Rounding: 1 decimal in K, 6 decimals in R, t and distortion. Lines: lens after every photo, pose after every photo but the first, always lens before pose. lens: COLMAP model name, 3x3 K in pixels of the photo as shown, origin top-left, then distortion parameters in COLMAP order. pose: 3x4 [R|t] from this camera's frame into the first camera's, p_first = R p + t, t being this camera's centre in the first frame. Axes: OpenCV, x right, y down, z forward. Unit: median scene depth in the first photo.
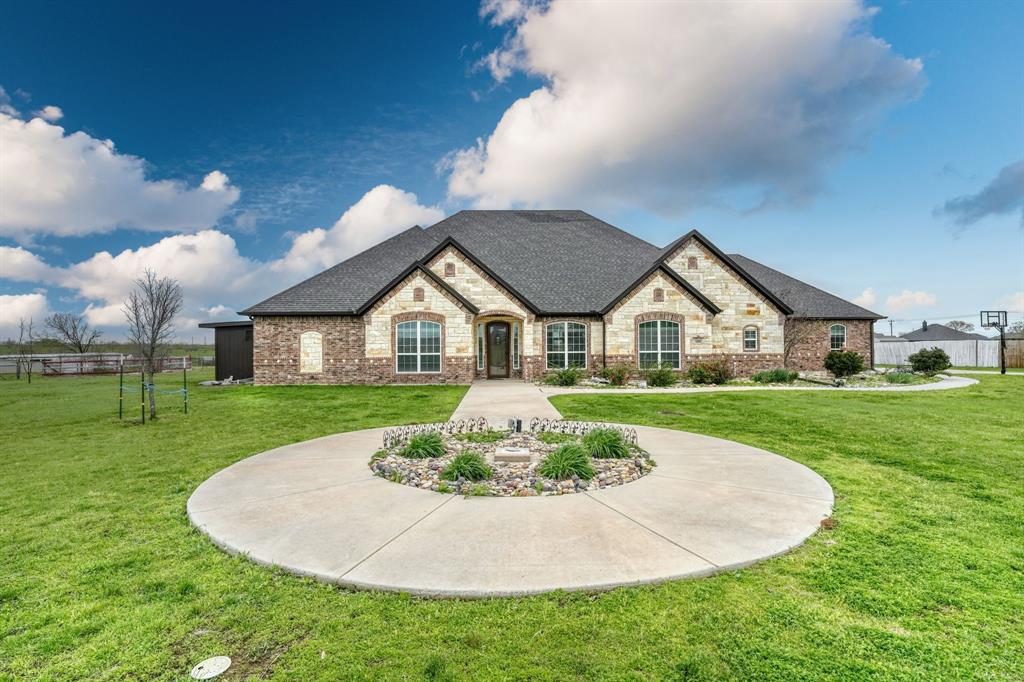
lens RADIAL K [[484.2, 0, 512.0], [0, 484.2, 341.0], [0, 0, 1]] dist [0.000685, 0.000089]
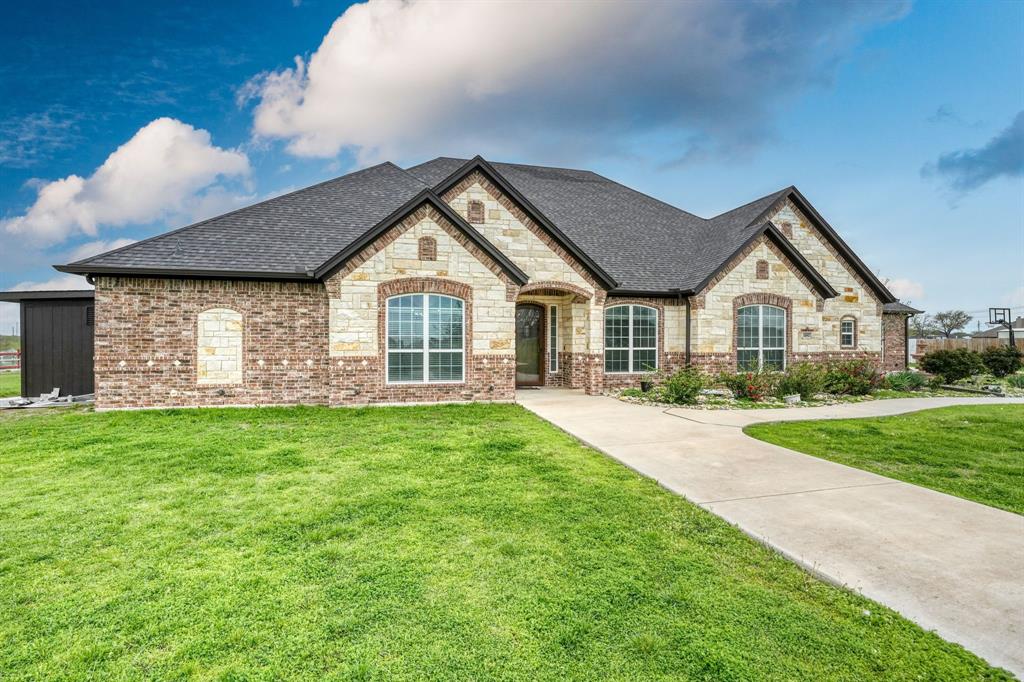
lens RADIAL K [[447.4, 0, 521.5], [0, 447.4, 342.6], [0, 0, 1]] dist [-0.002643, -0.000073]
pose [[0.976877, 0.007551, 0.213667, -0.190753], [-0.010261, 0.999880, 0.011579, 0.009235], [-0.213554, -0.013503, 0.976838, 0.437340]]
